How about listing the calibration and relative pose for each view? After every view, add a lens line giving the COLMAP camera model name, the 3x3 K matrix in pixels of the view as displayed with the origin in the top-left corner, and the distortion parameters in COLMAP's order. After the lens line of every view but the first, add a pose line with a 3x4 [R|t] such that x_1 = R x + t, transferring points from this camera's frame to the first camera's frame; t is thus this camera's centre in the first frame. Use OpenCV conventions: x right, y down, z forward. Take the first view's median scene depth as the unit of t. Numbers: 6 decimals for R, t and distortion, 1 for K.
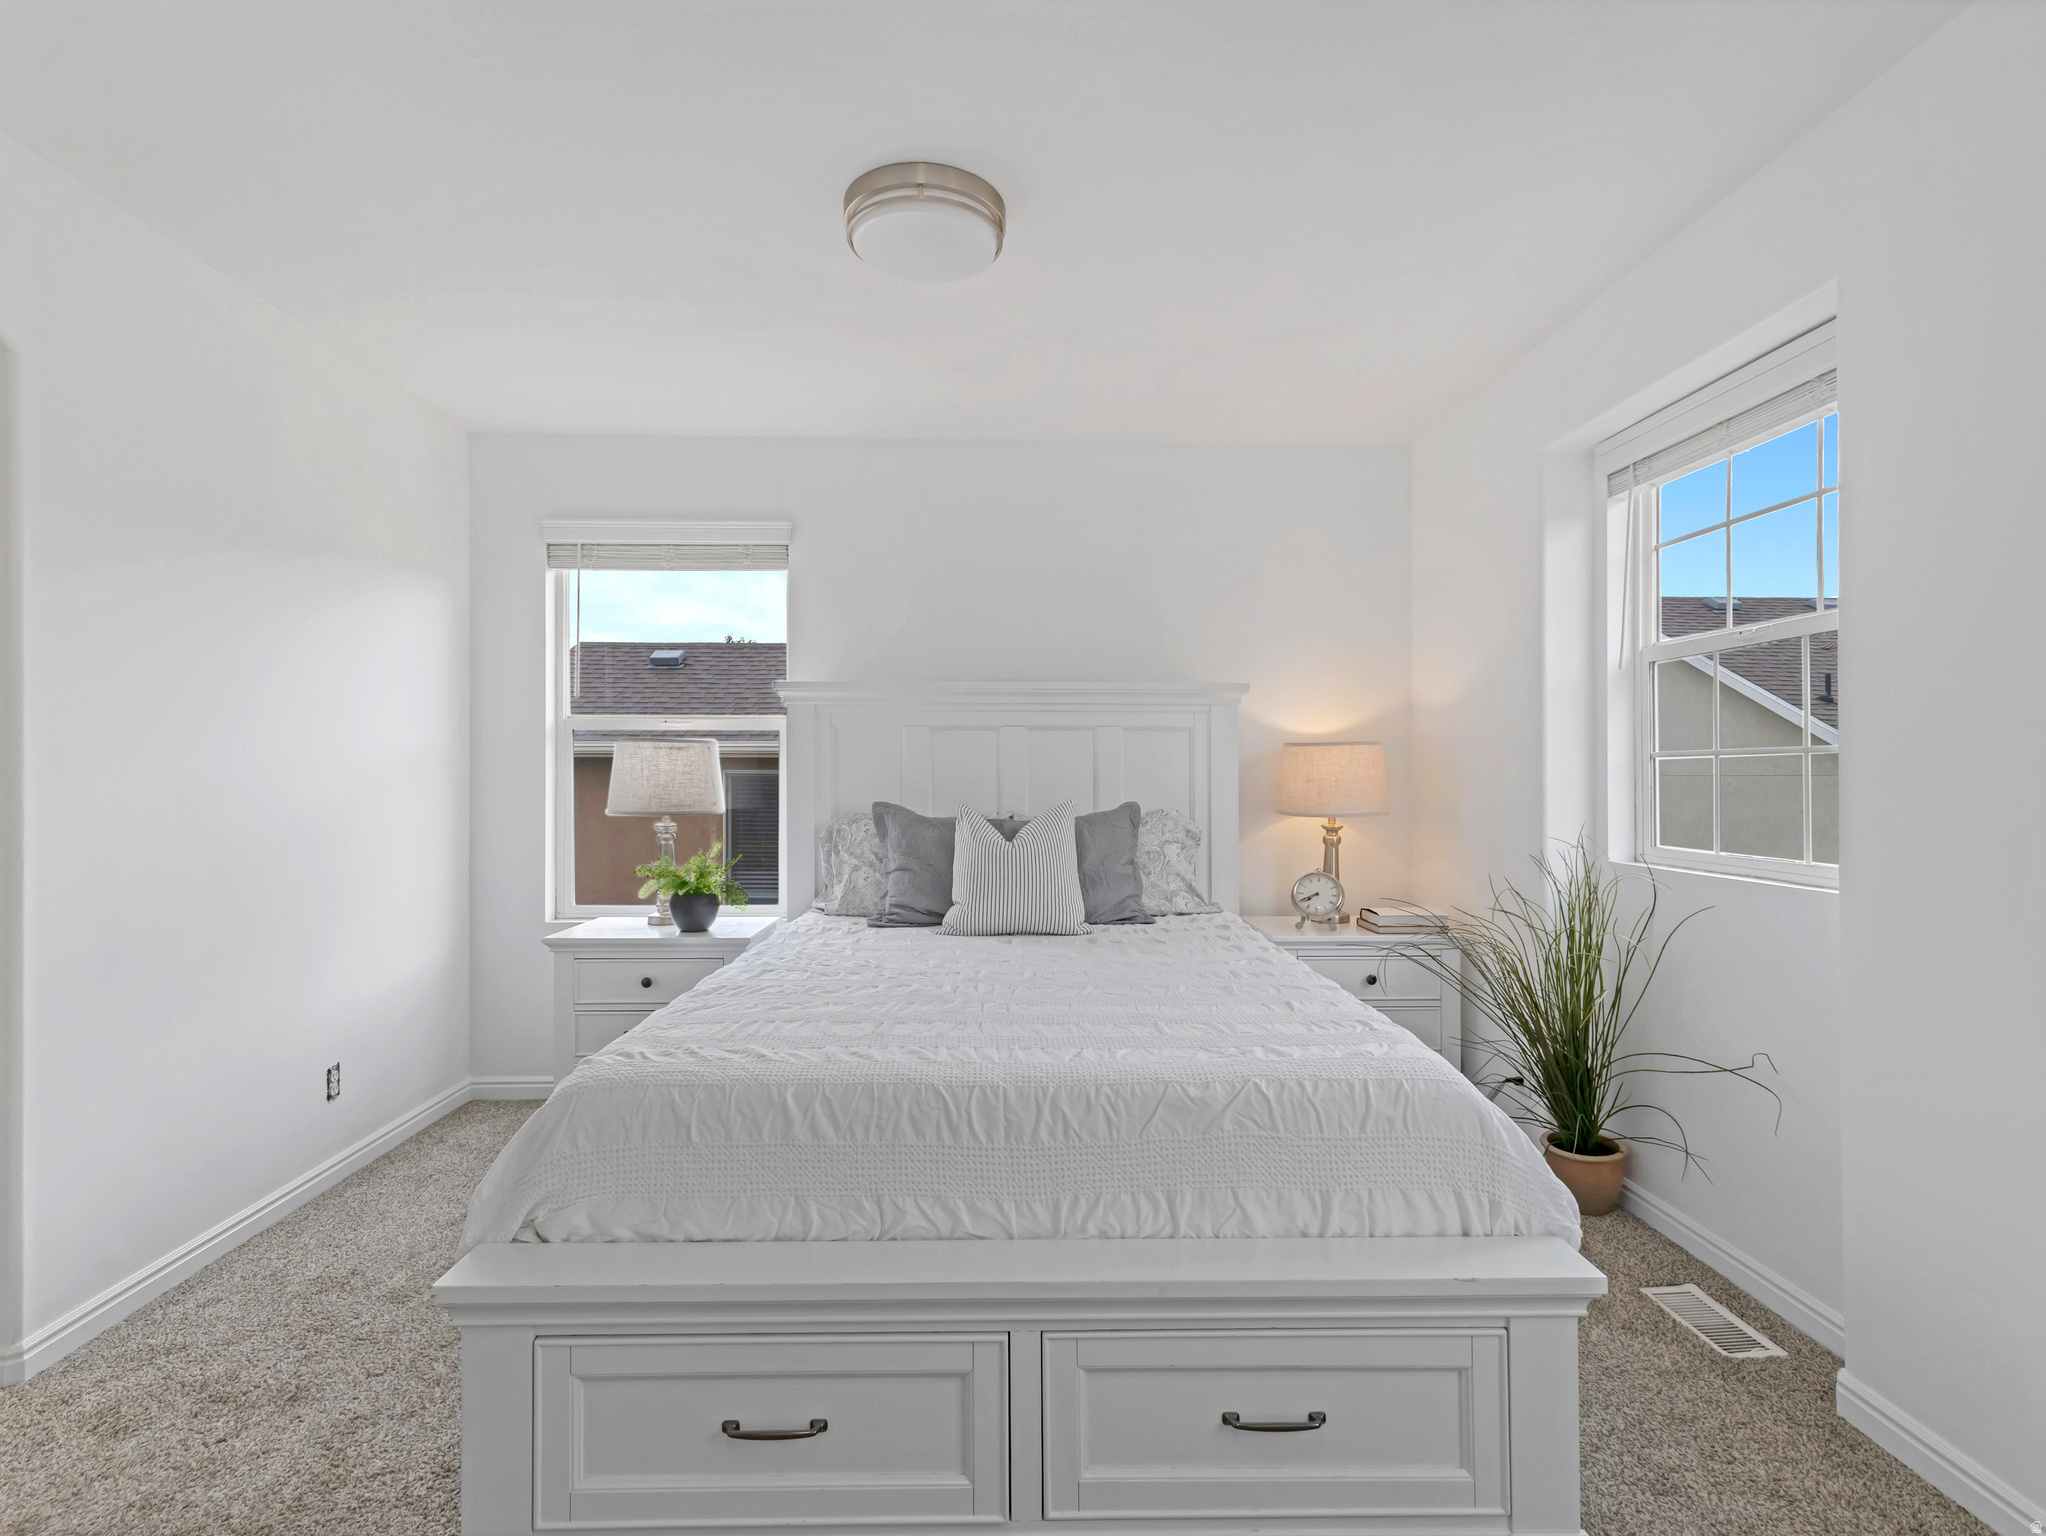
lens RADIAL K [[1023.6, 0, 1019.1], [0, 1023.6, 766.8], [0, 0, 1]] dist [0.008818, 0.001995]
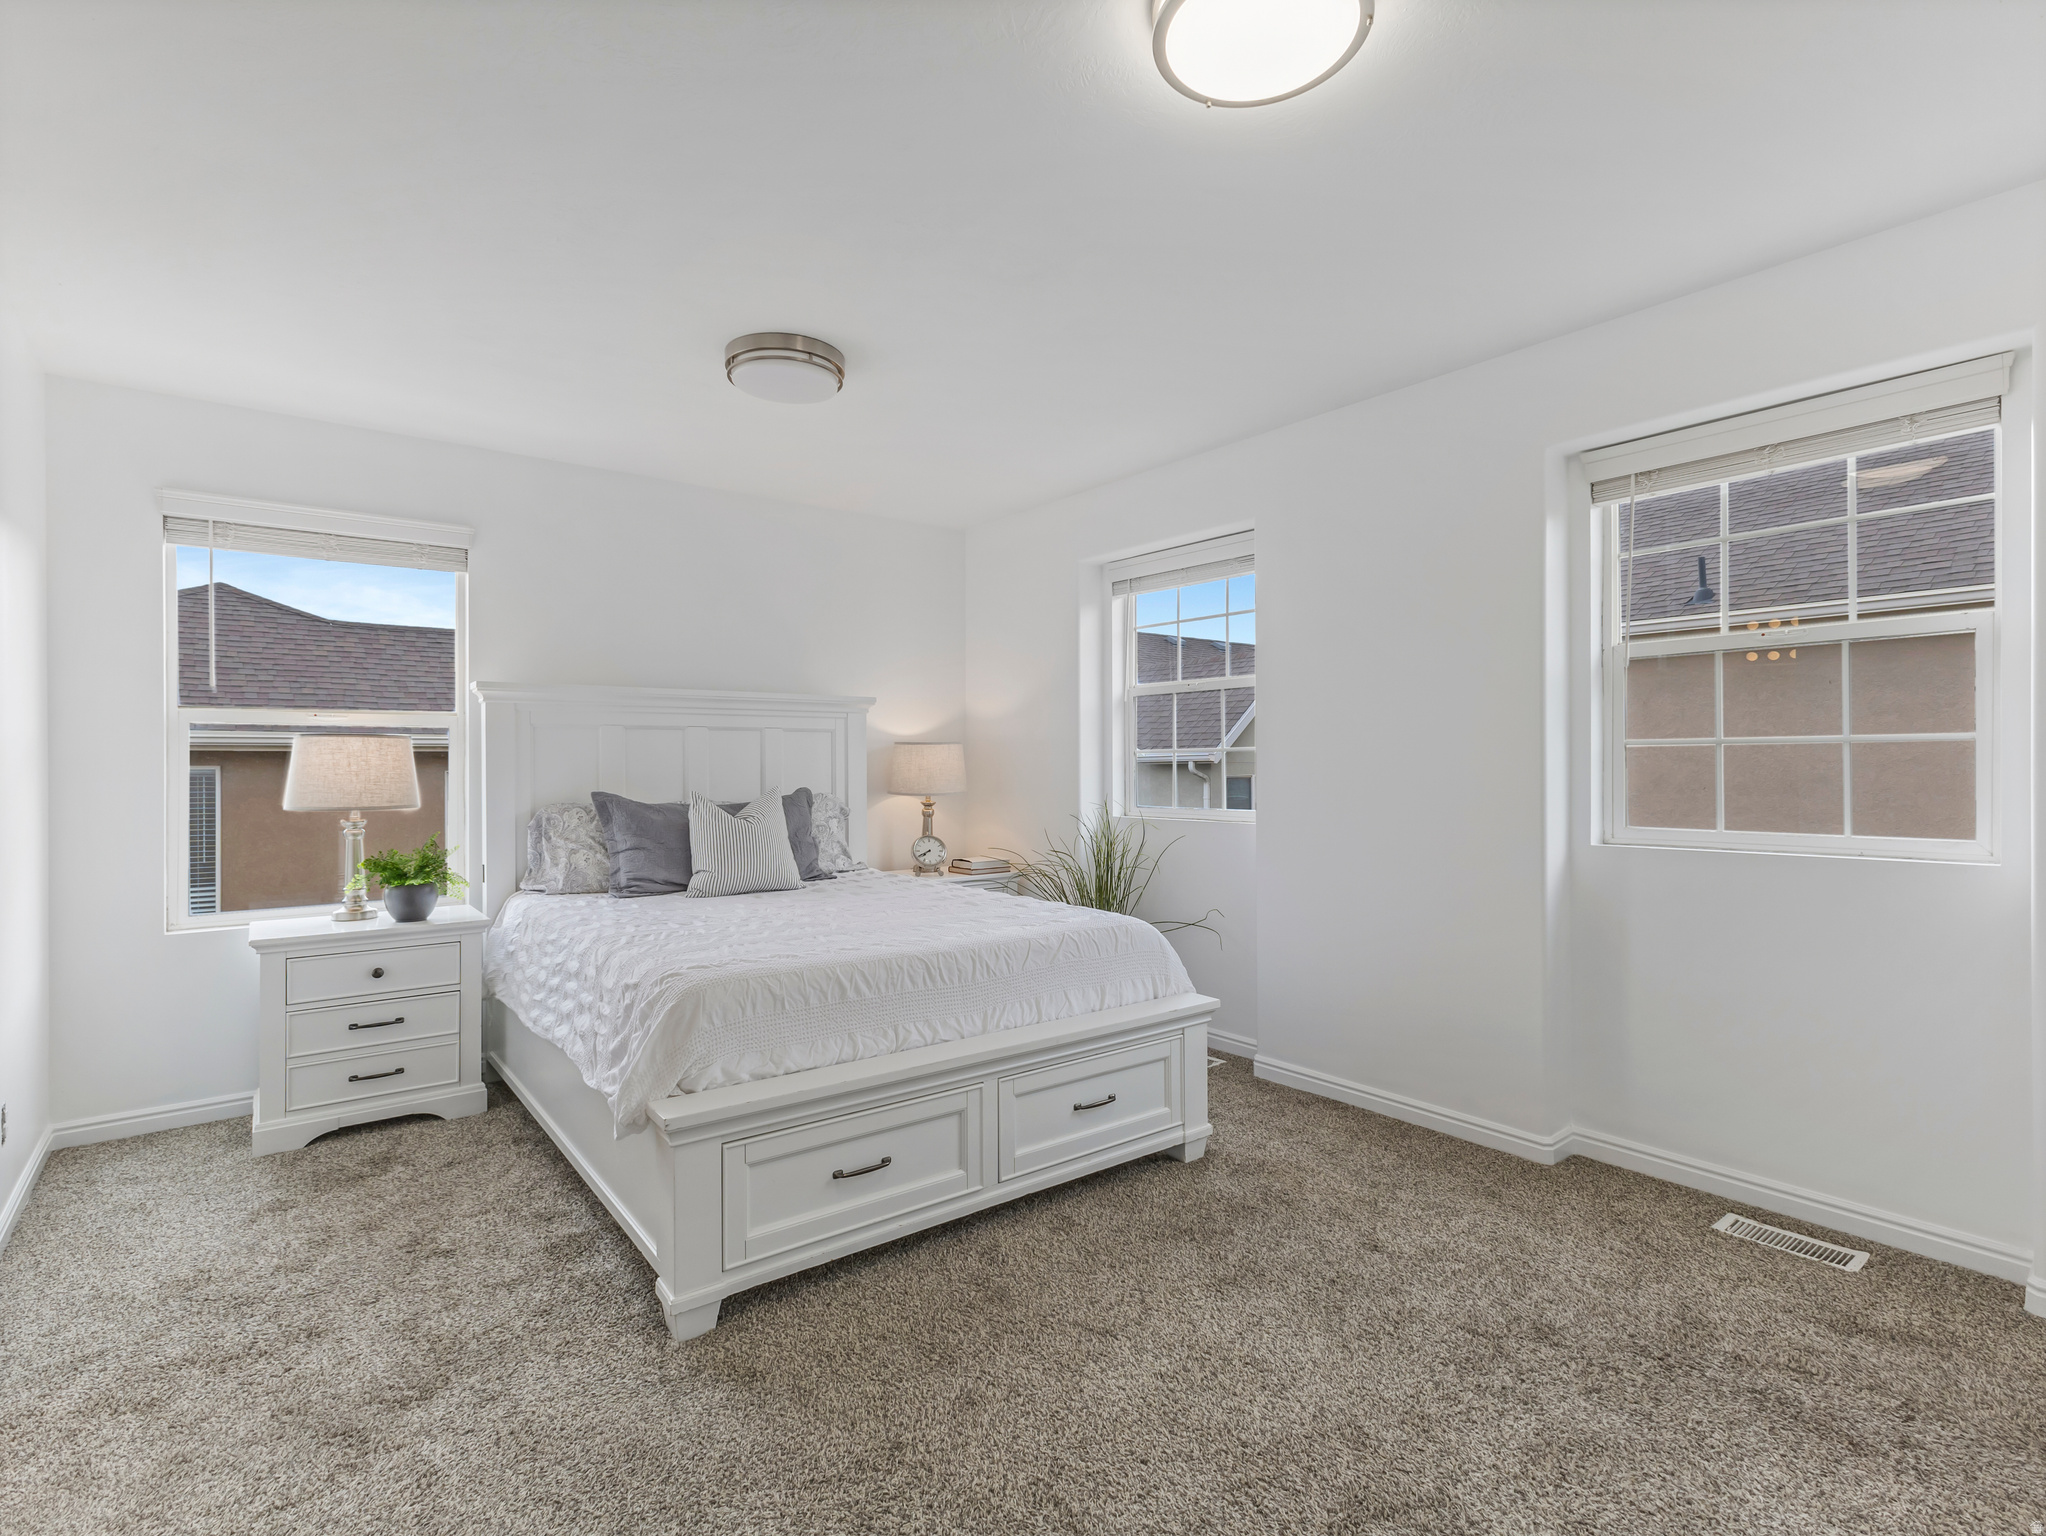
lens RADIAL K [[1023.6, 0, 1024.1], [0, 1023.6, 759.1], [0, 0, 1]] dist [0.008818, 0.001995]
pose [[0.804392, -0.002851, 0.594092, -0.477003], [0.002117, 0.999996, 0.001933, -0.003674], [-0.594095, -0.000297, 0.804395, -0.218965]]
